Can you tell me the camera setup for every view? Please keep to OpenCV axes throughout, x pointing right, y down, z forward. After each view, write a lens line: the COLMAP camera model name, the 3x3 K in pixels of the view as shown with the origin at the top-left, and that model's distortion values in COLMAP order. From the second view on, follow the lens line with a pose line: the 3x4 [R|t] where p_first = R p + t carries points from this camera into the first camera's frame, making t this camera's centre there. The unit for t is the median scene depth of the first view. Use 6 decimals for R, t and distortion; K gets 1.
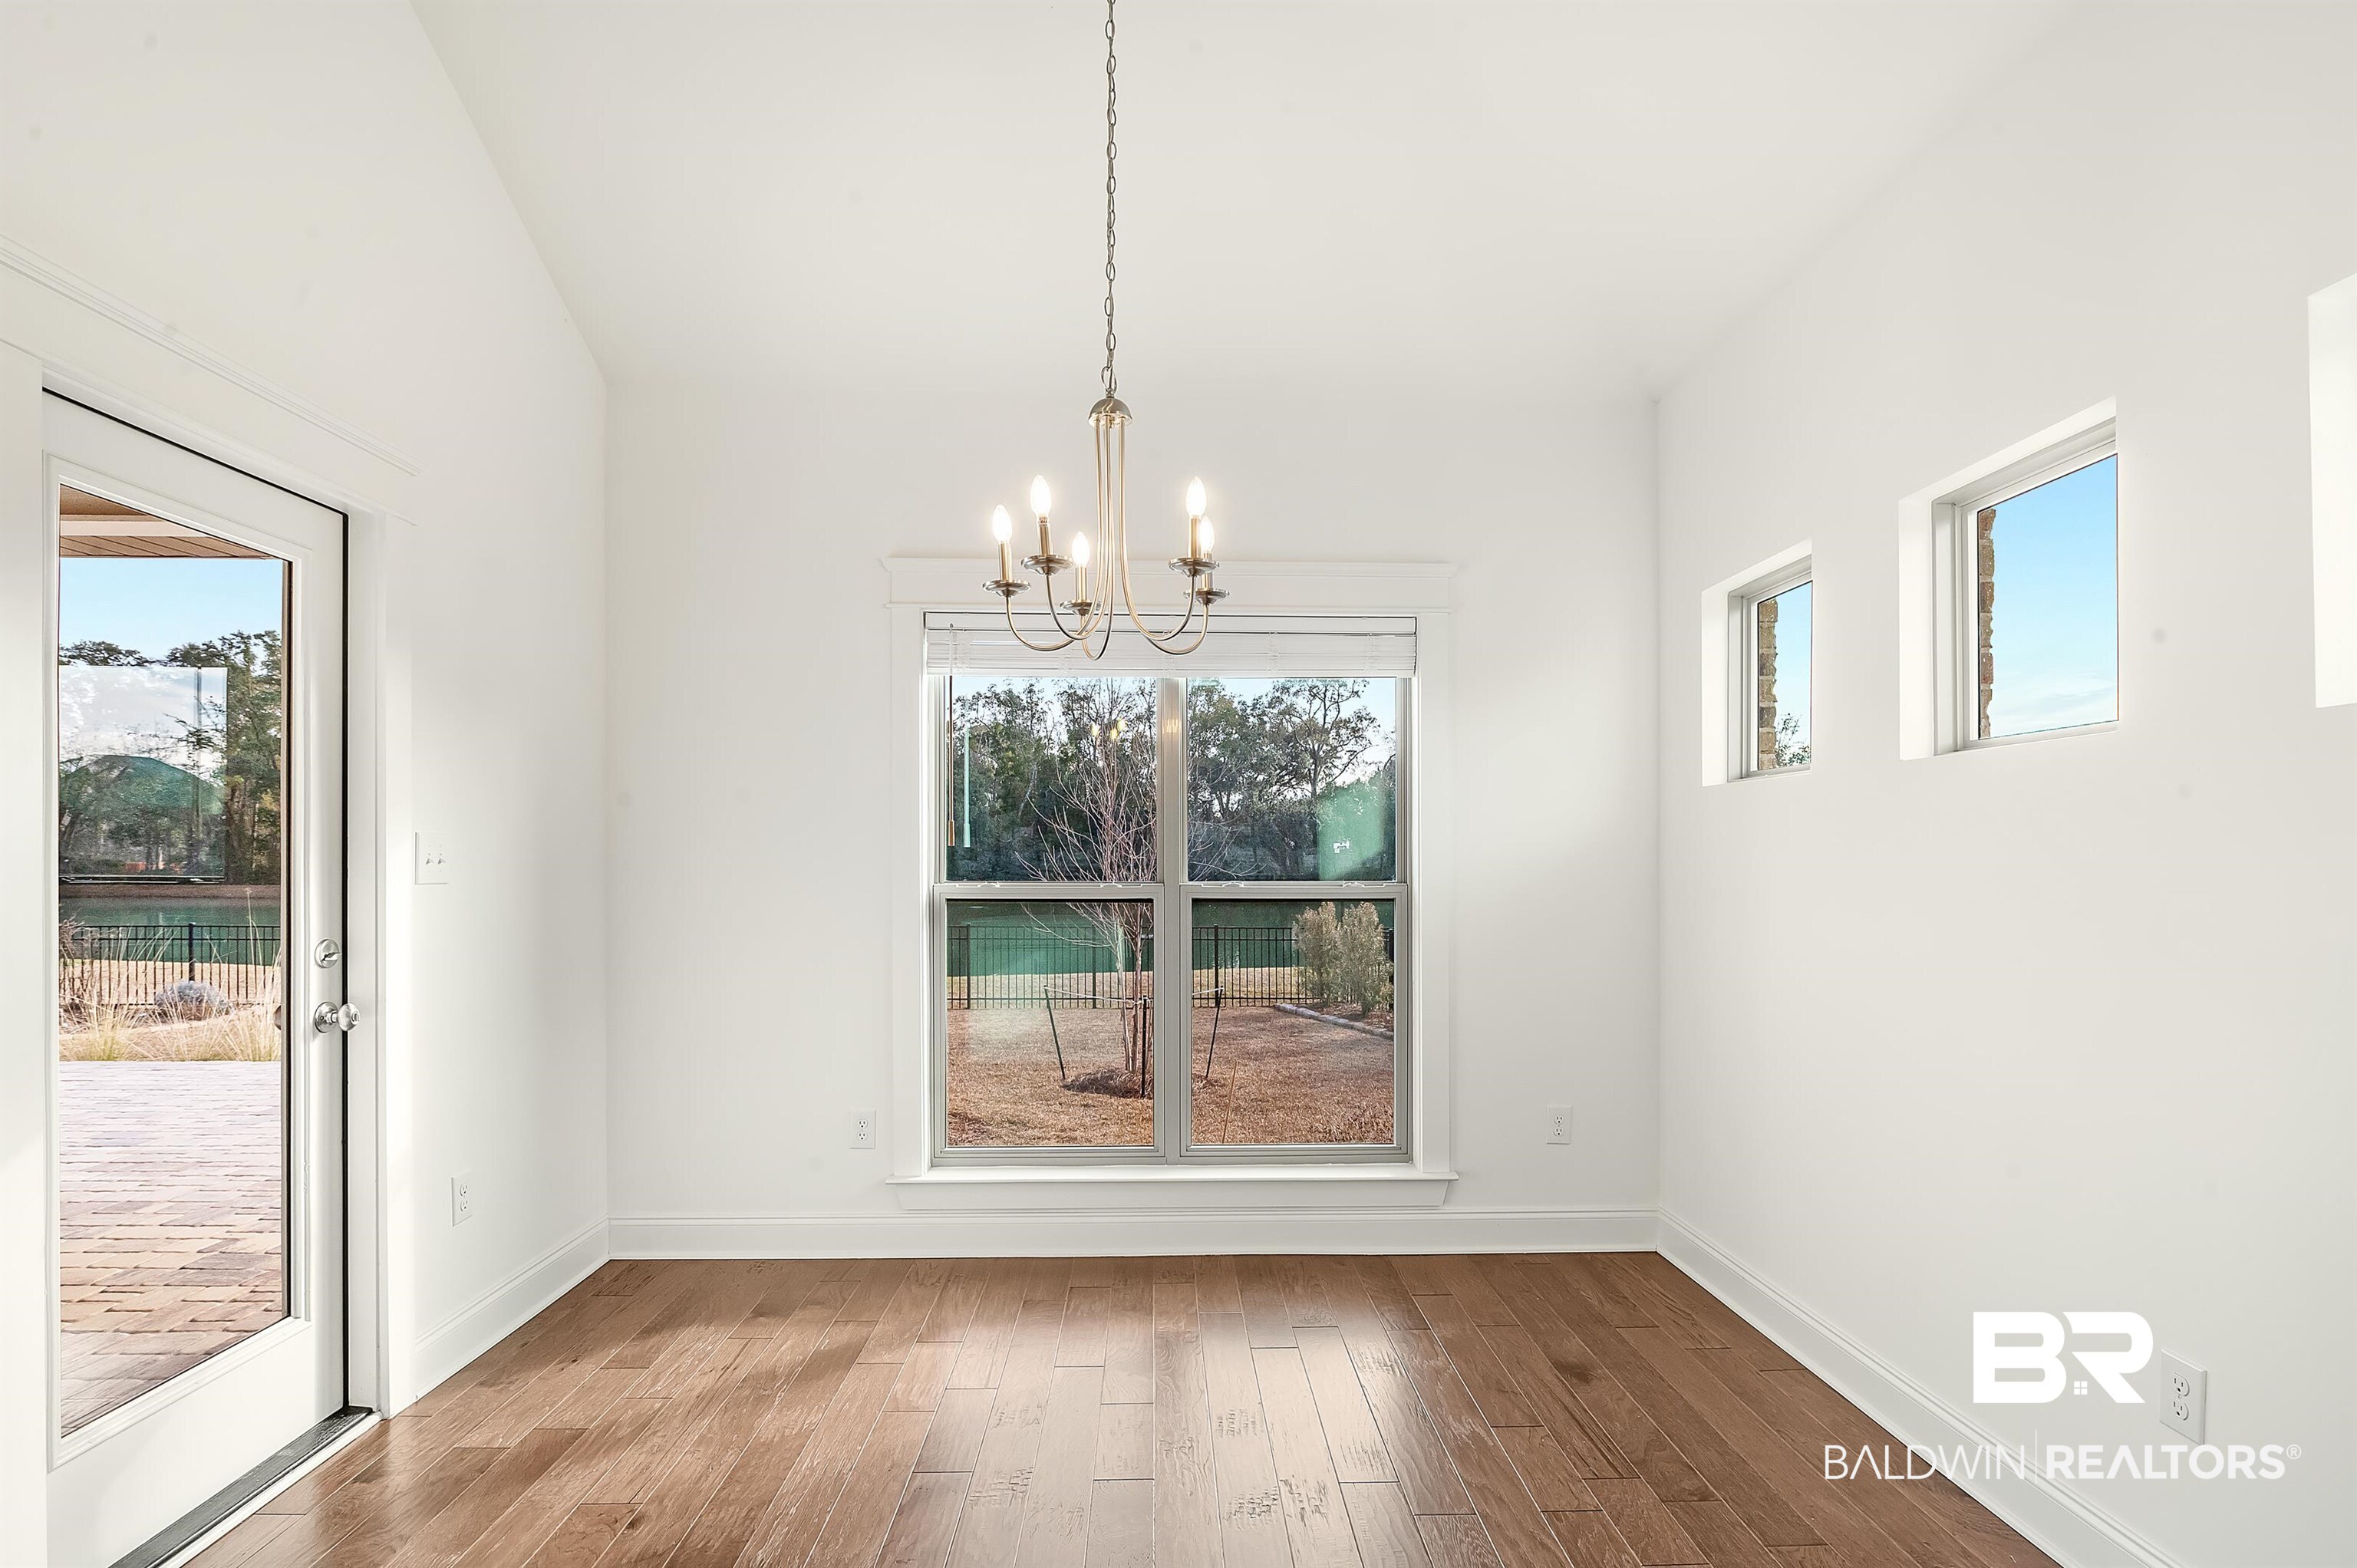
lens RADIAL K [[1138.6, 0, 1199.1], [0, 1138.6, 859.5], [0, 0, 1]] dist [-0.002085, -0.000156]
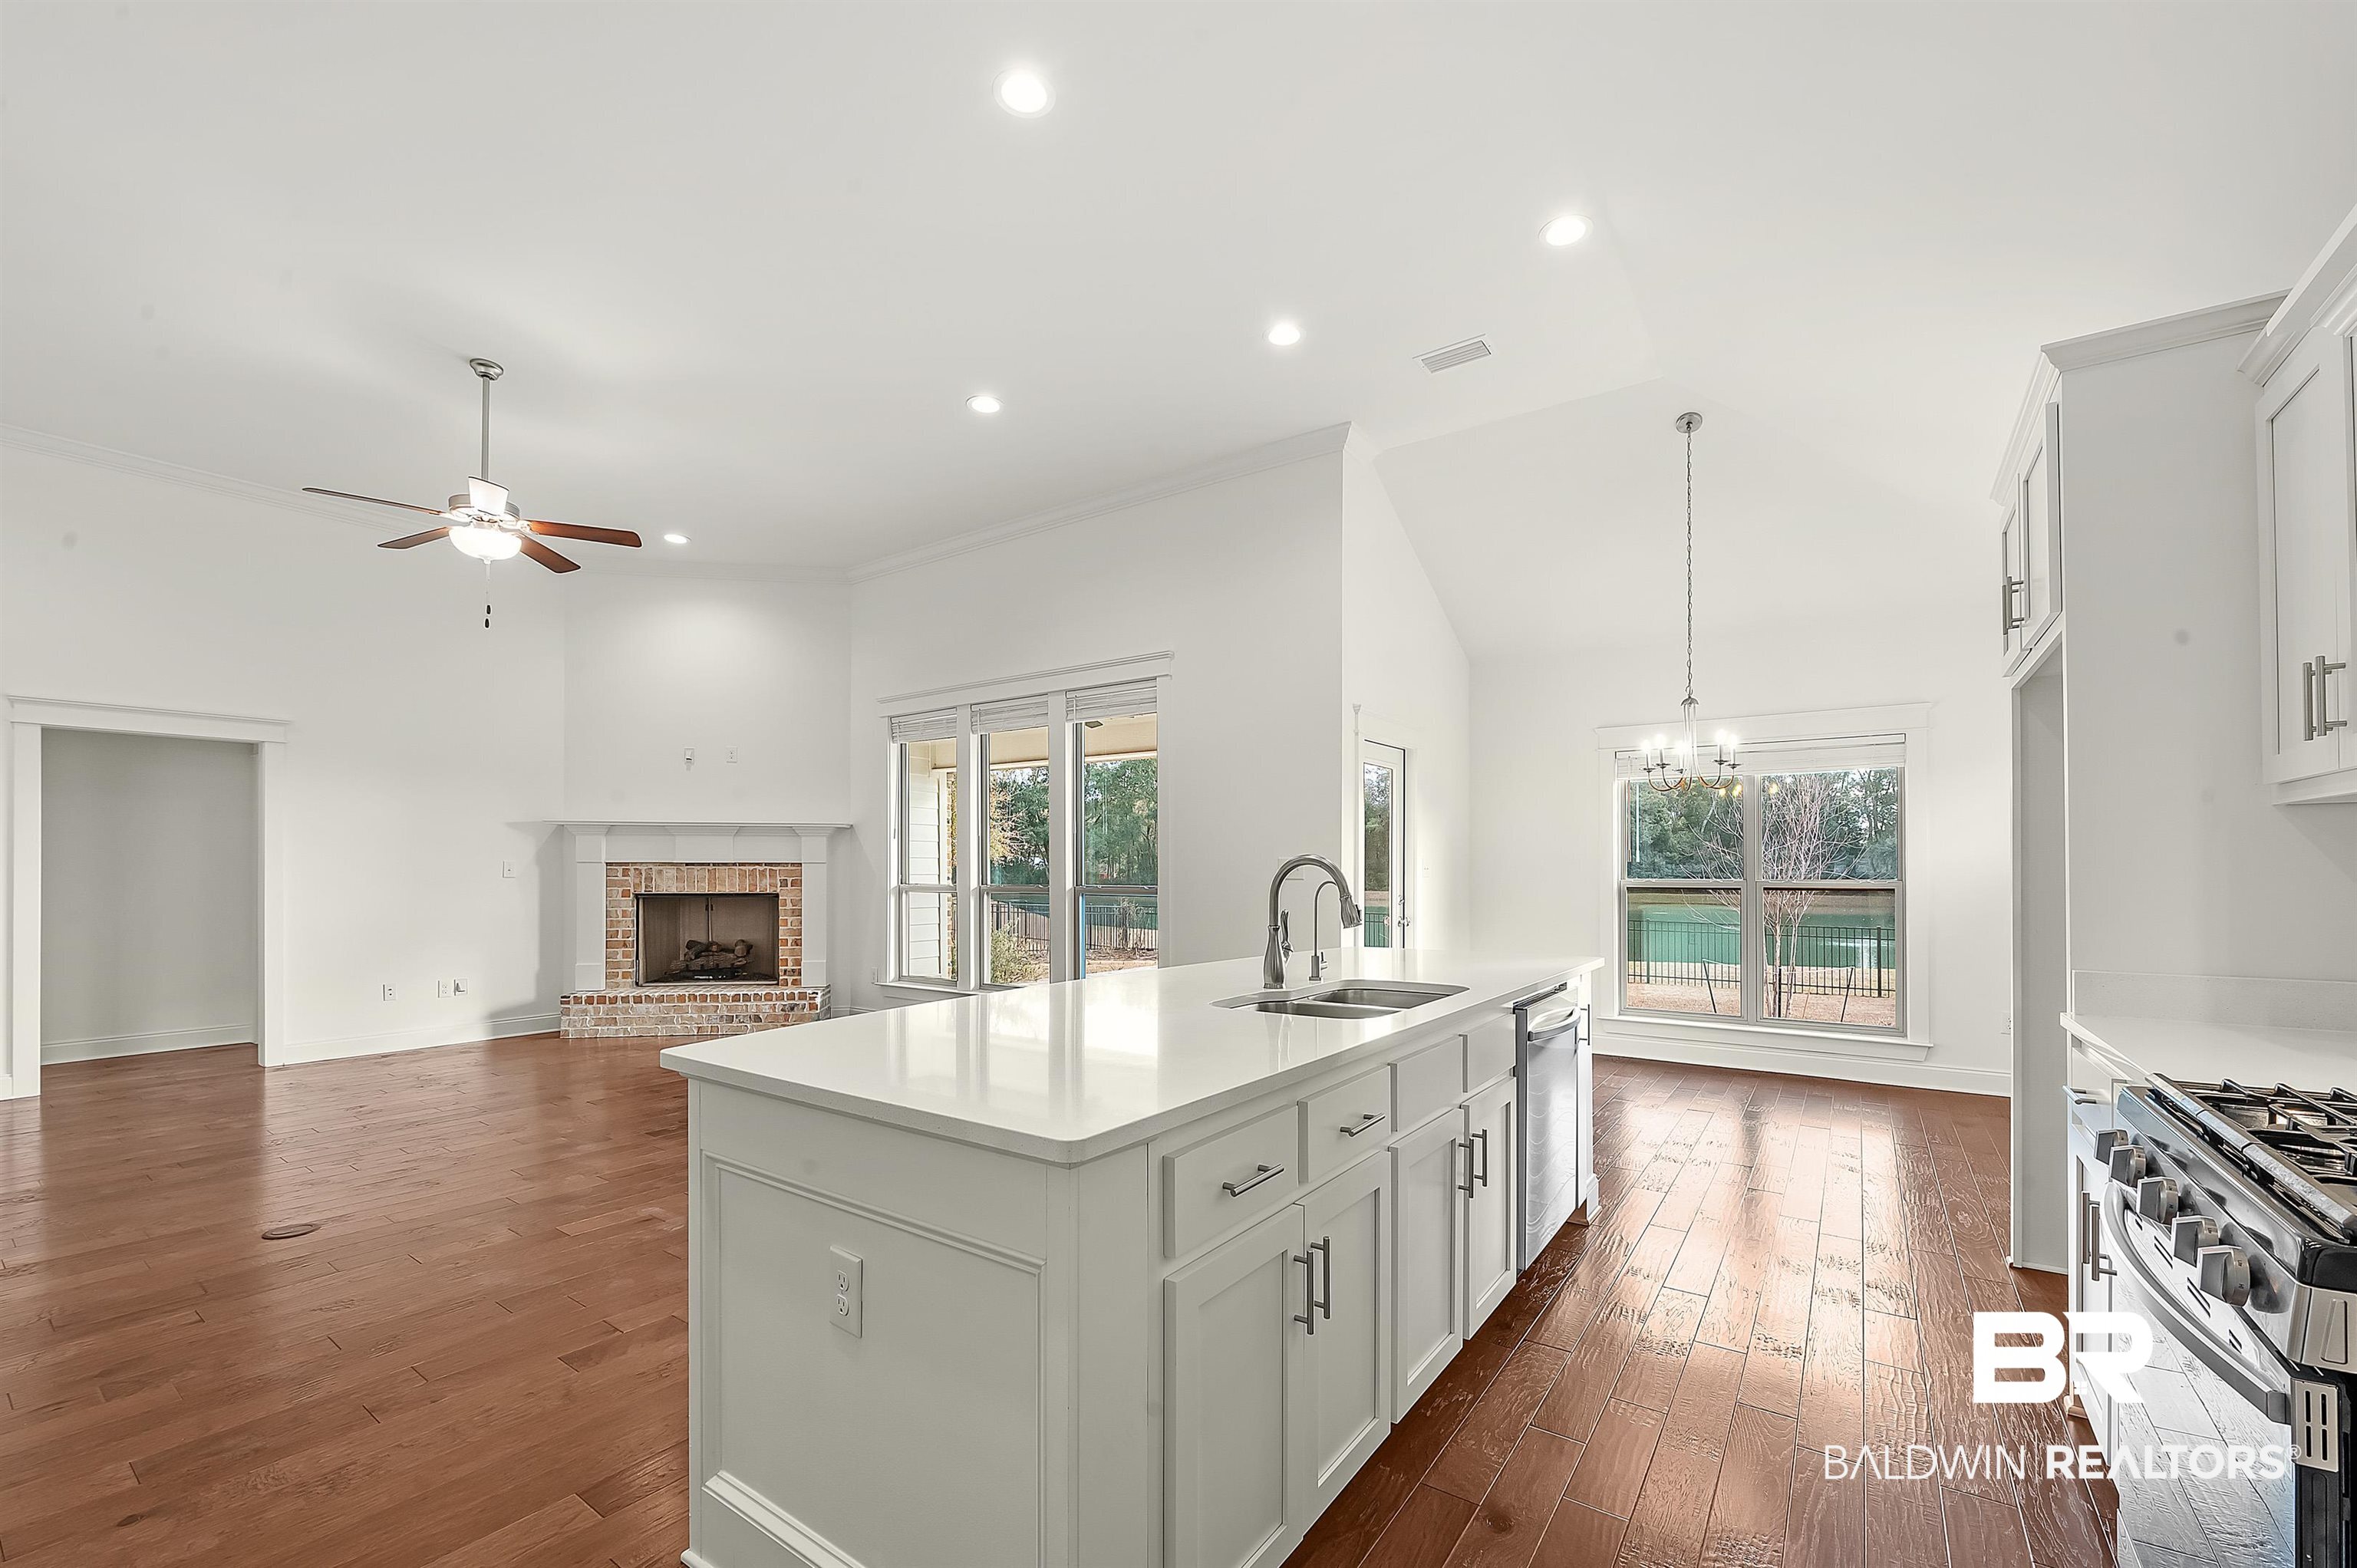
lens RADIAL K [[956.8, 0, 1184.3], [0, 956.8, 864.4], [0, 0, 1]] dist [-0.000917, -0.000387]
pose [[0.792984, -0.004188, -0.609228, 0.197368], [-0.000757, 0.999969, -0.007859, 0.008402], [0.609242, 0.006693, 0.792956, -0.856404]]
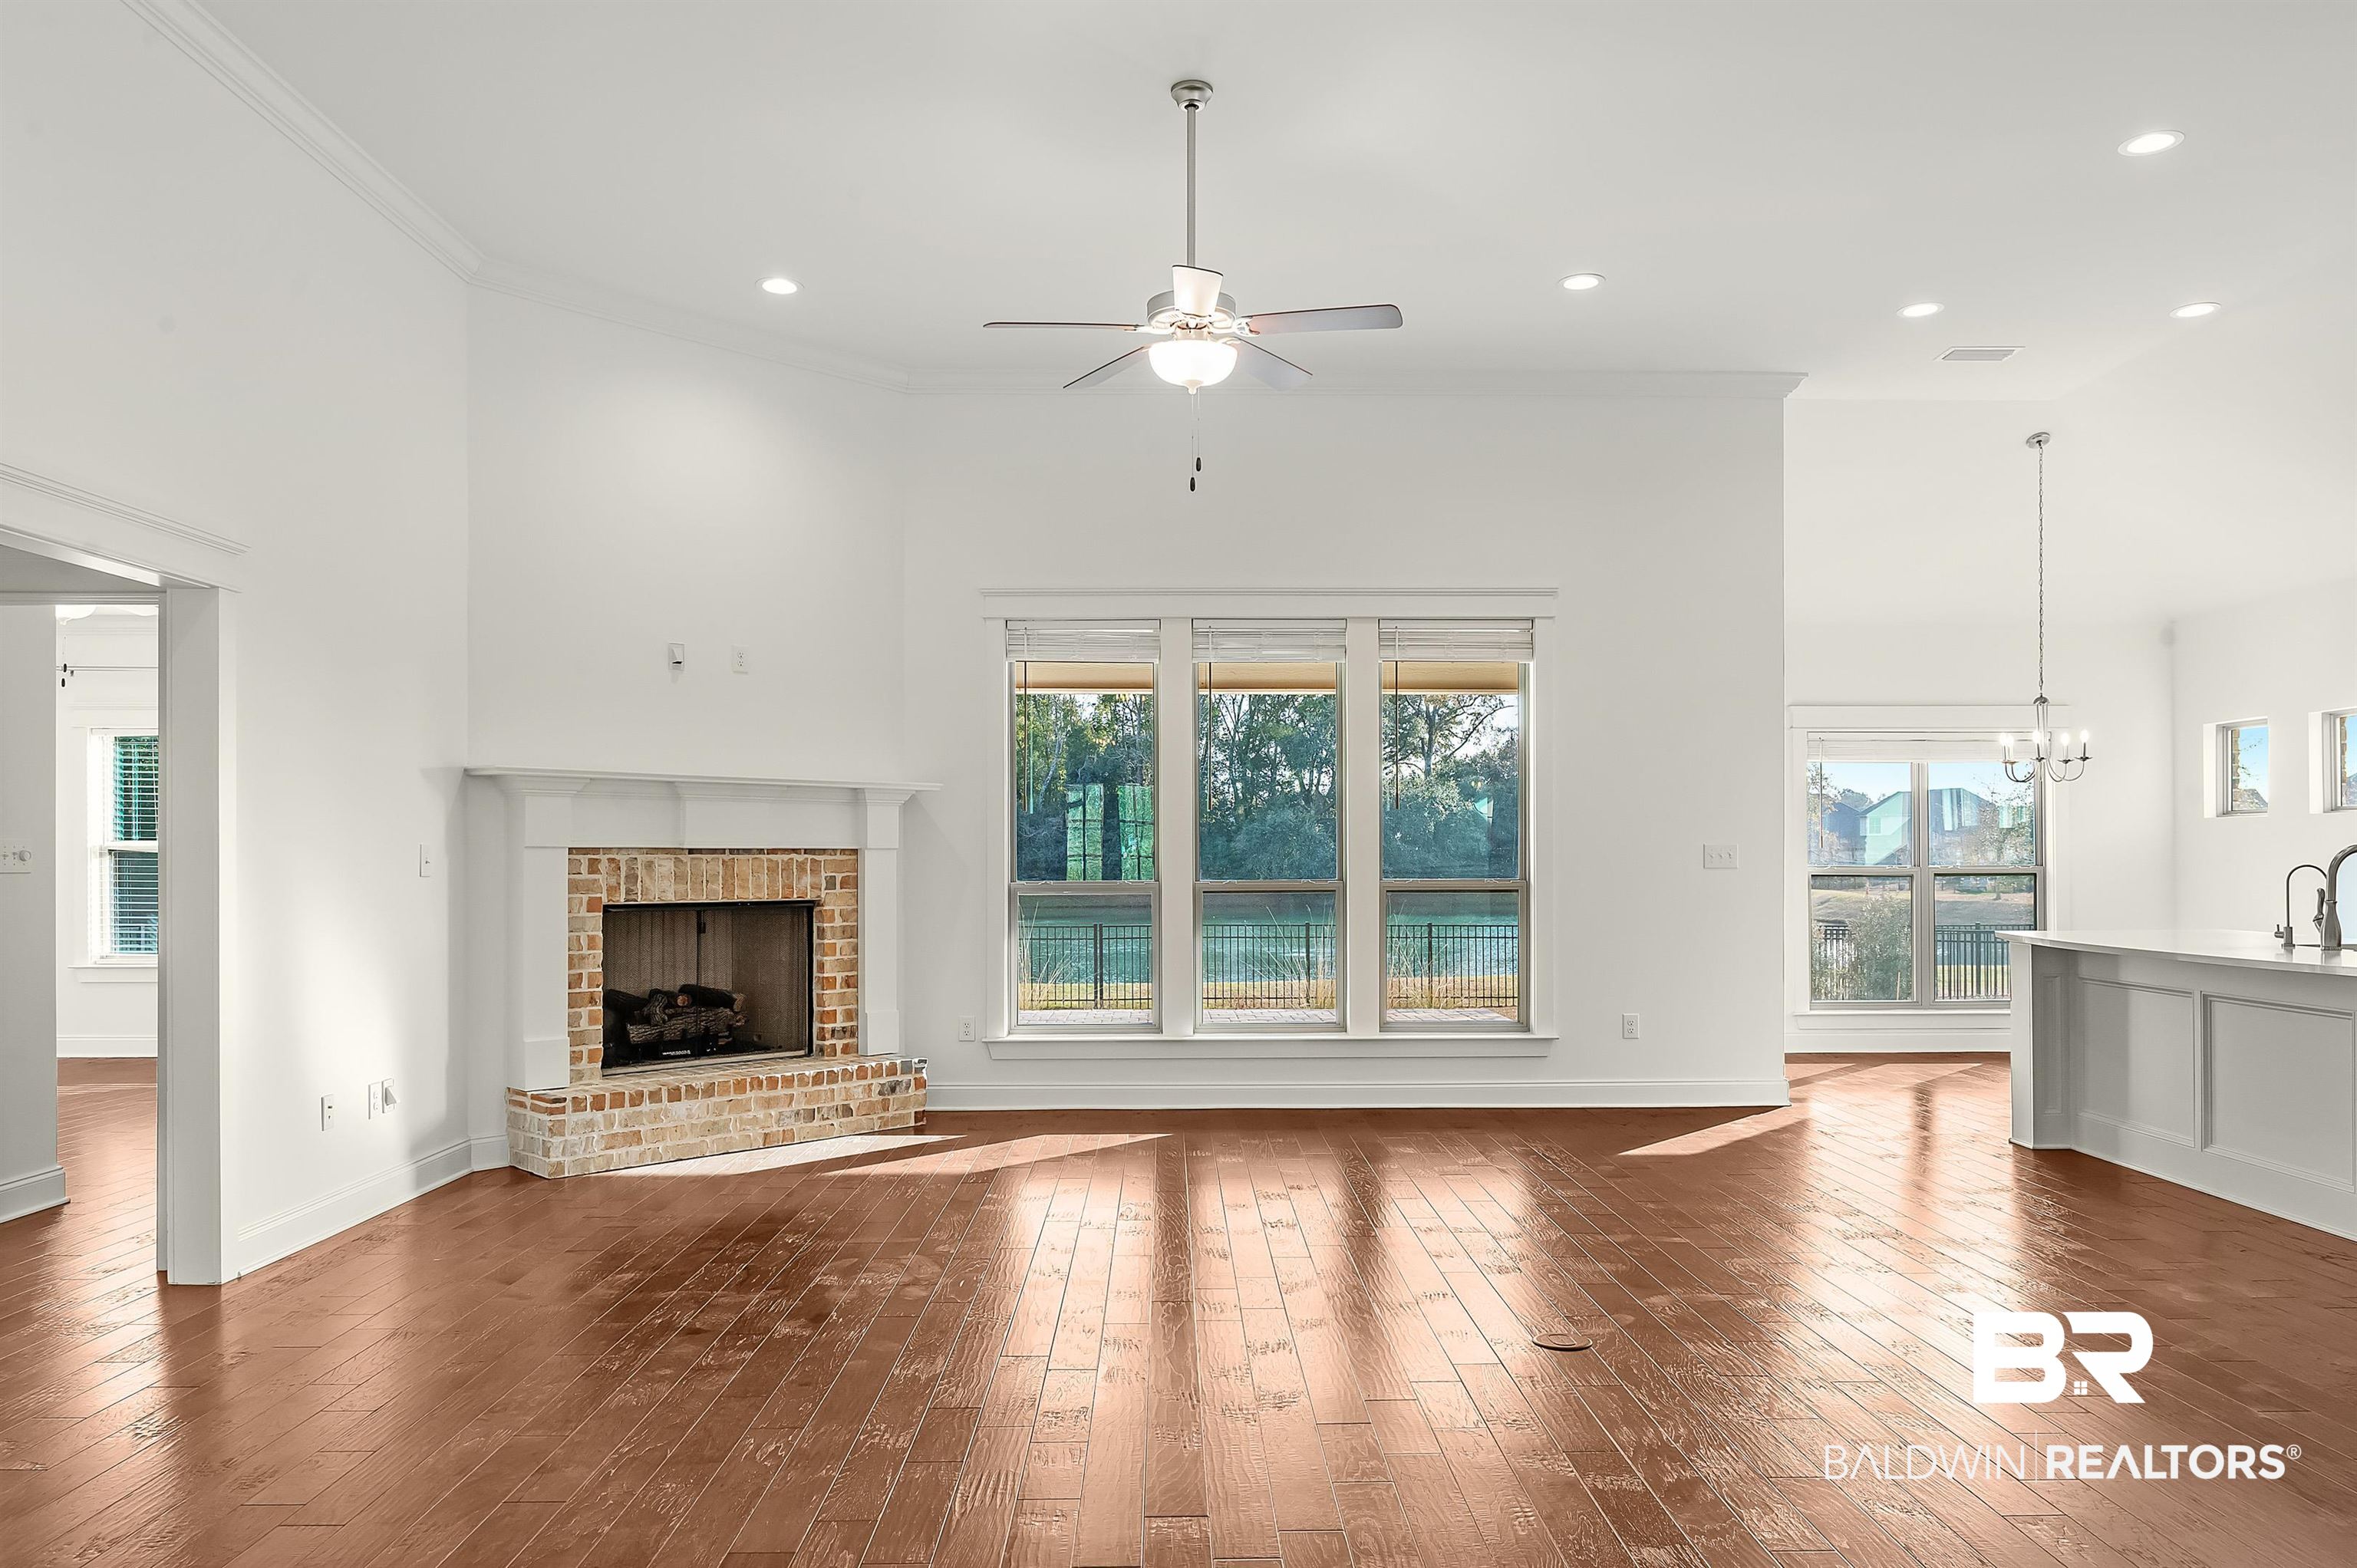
lens RADIAL K [[1593.5, 0, 1182.0], [0, 1593.5, 852.1], [0, 0, 1]] dist [-0.005812, -0.004425]
pose [[0.999649, -0.002588, -0.026383, -1.217105], [0.002447, 0.999982, -0.005392, 0.005985], [0.026396, 0.005326, 0.999637, -1.755278]]
